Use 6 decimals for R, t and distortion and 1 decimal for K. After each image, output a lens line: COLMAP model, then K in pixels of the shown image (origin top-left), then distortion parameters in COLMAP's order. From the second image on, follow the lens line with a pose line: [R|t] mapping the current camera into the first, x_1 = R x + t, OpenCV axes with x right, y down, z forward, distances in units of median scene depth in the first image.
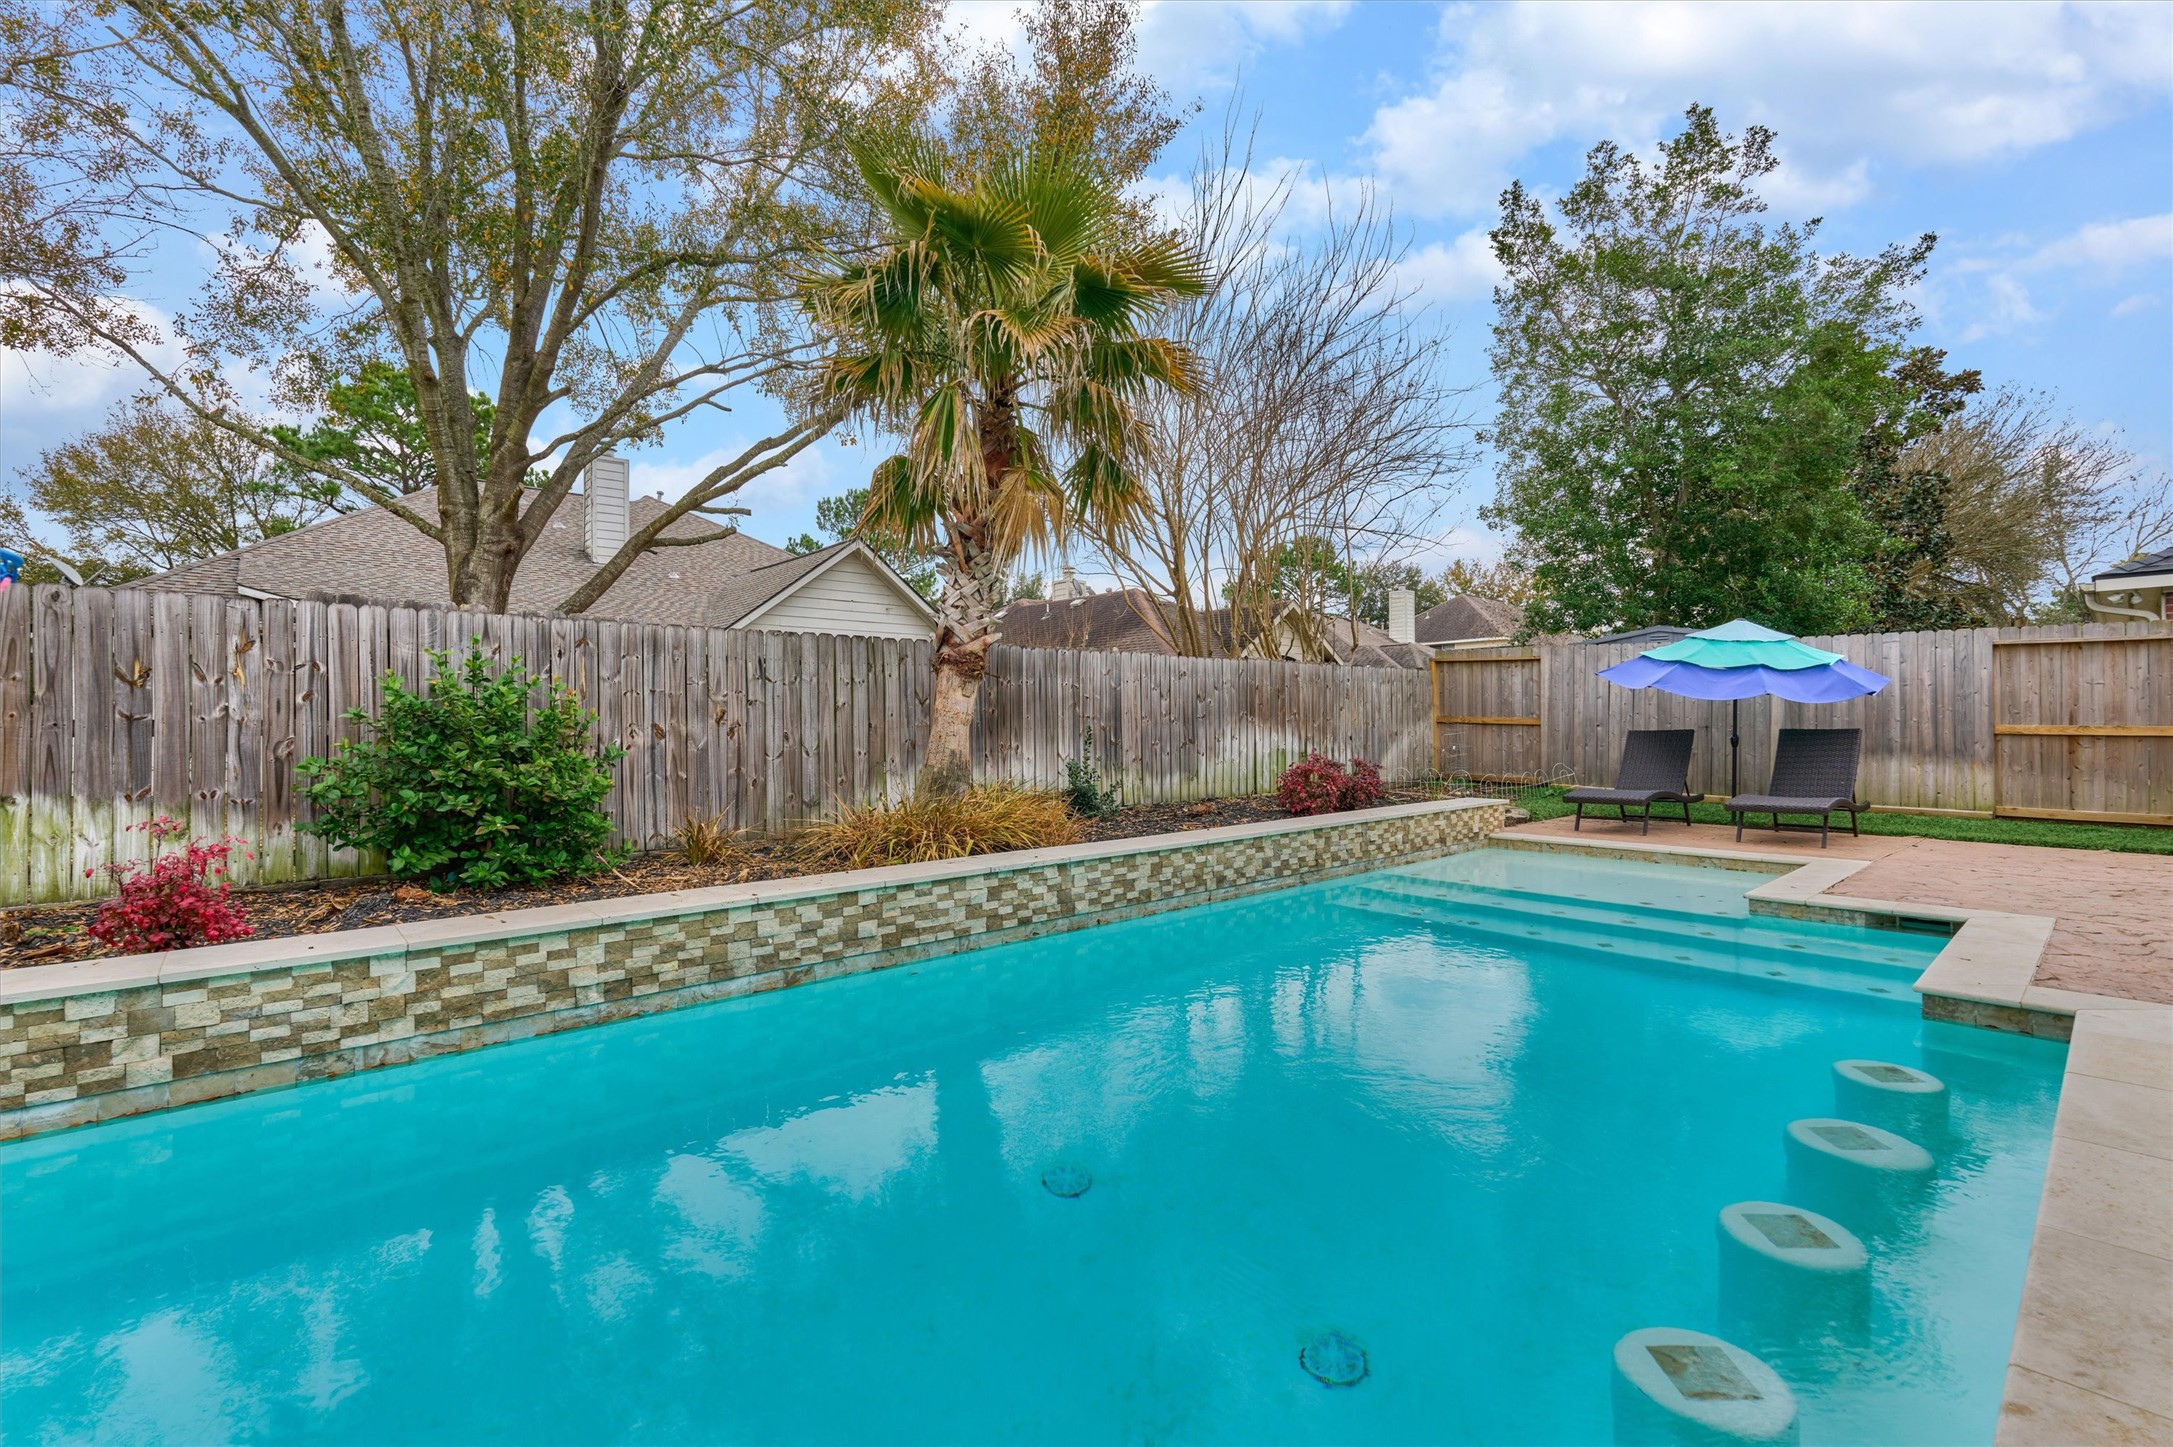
lens RADIAL K [[945.0, 0, 1088.2], [0, 945.0, 728.8], [0, 0, 1]] dist [-0.005945, -0.000206]
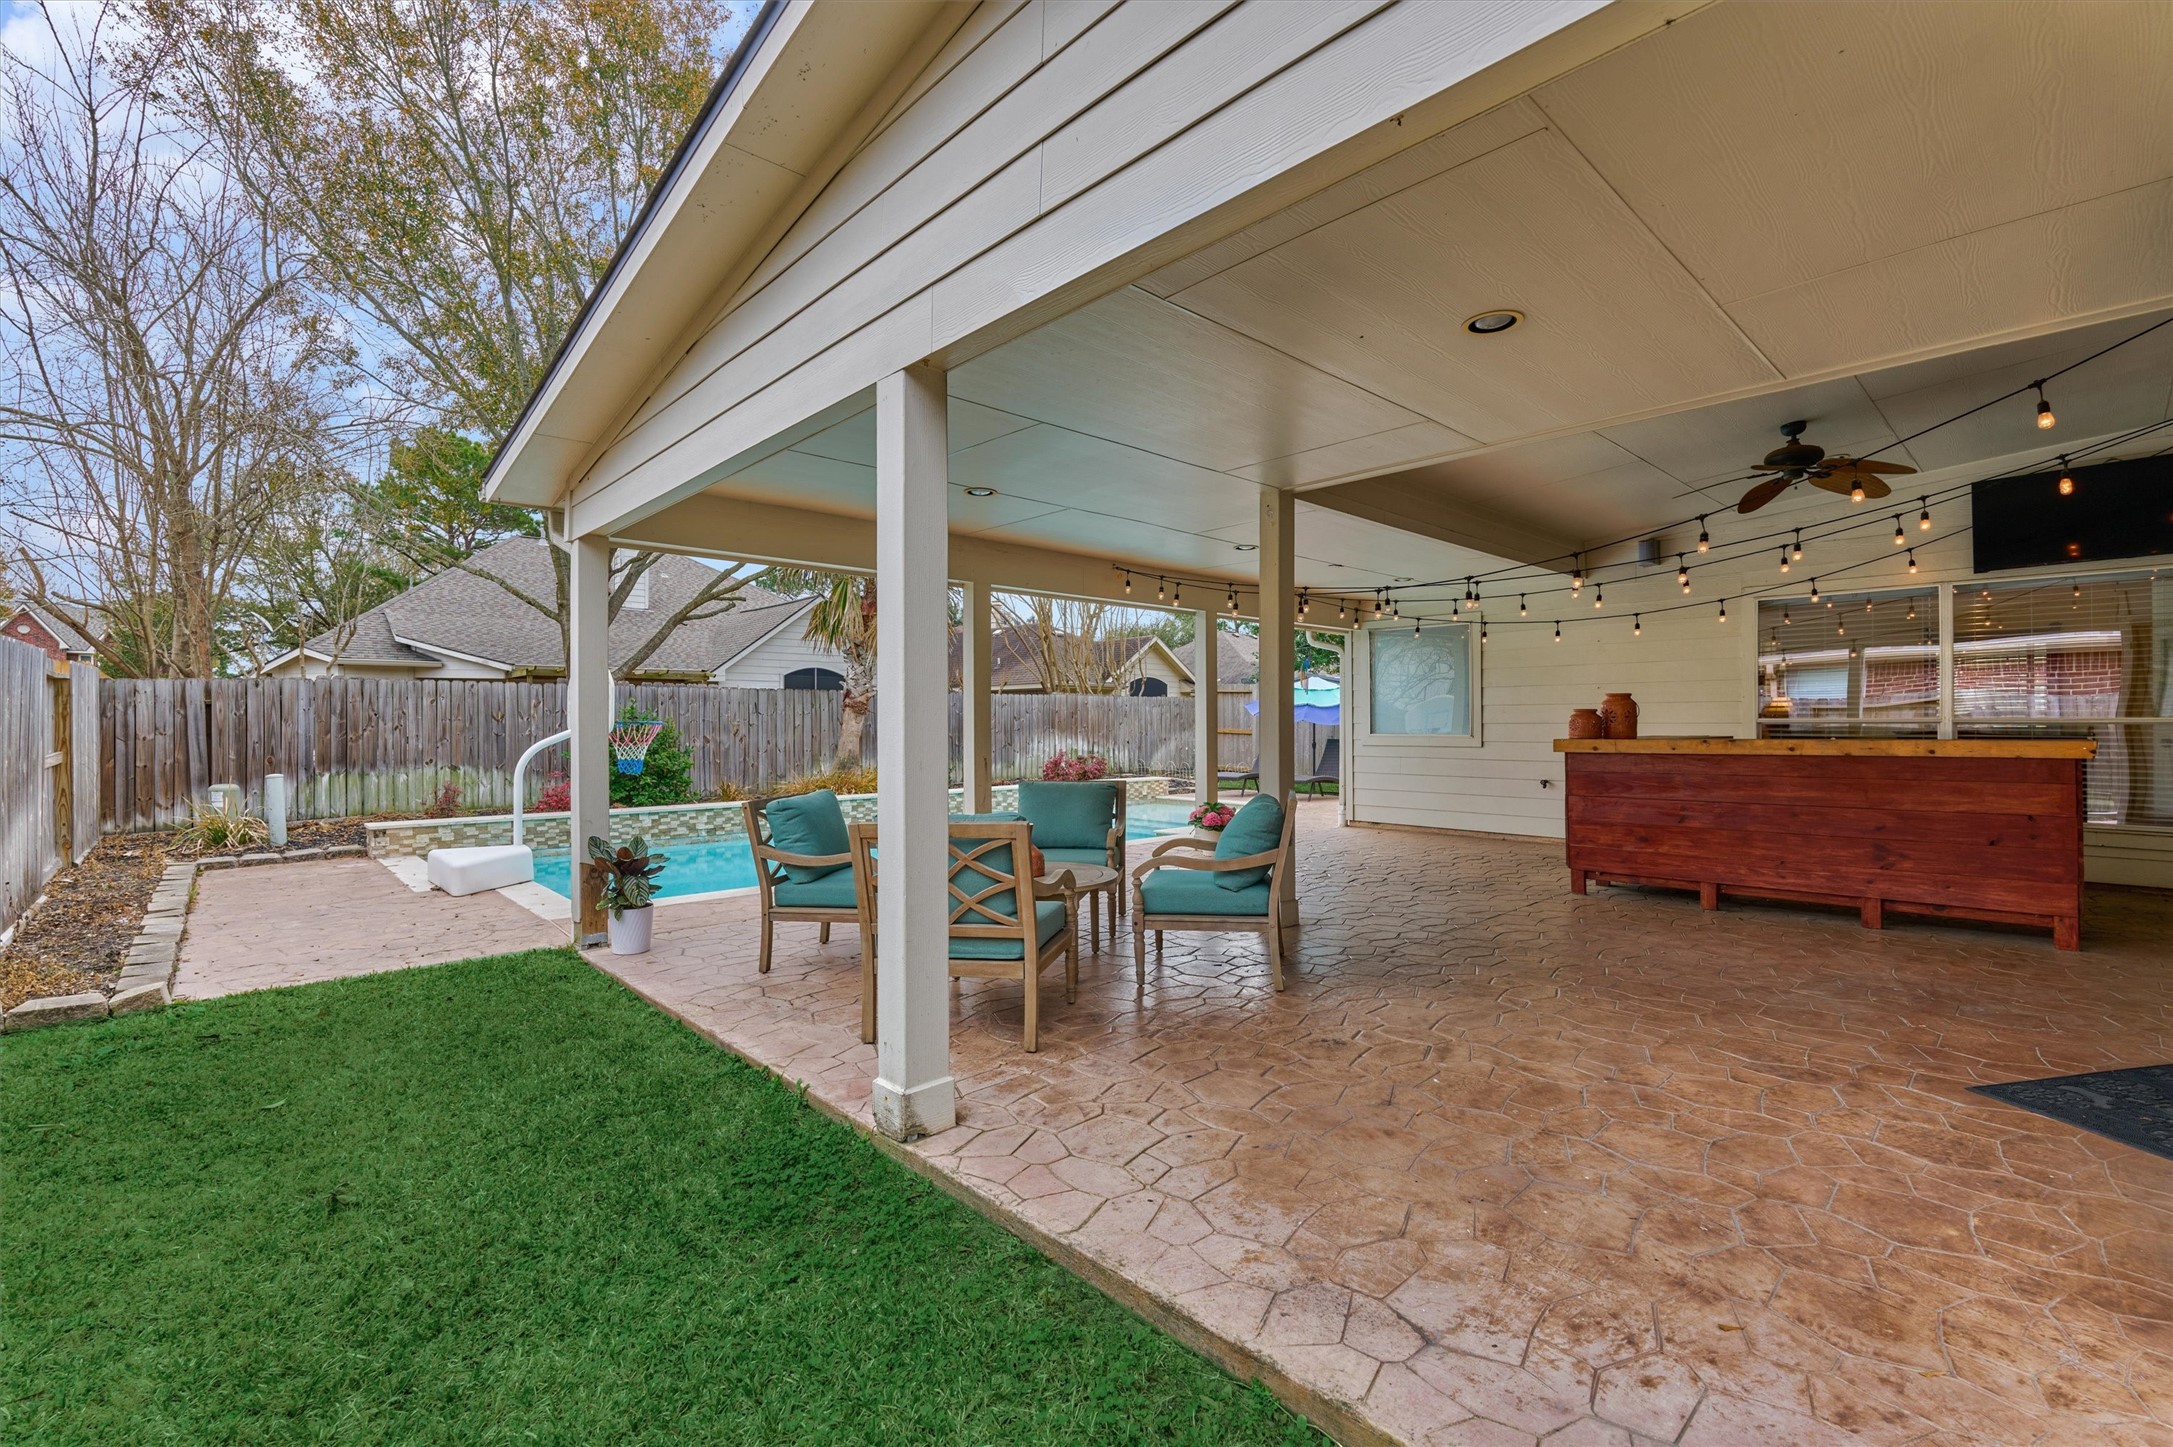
lens RADIAL K [[945.0, 0, 1088.2], [0, 945.0, 728.8], [0, 0, 1]] dist [-0.005945, -0.000206]
pose [[0.999784, 0.004675, 0.020246, 0.328019], [-0.004718, 0.999987, 0.002095, -0.028559], [-0.020236, -0.002191, 0.999793, -1.051629]]
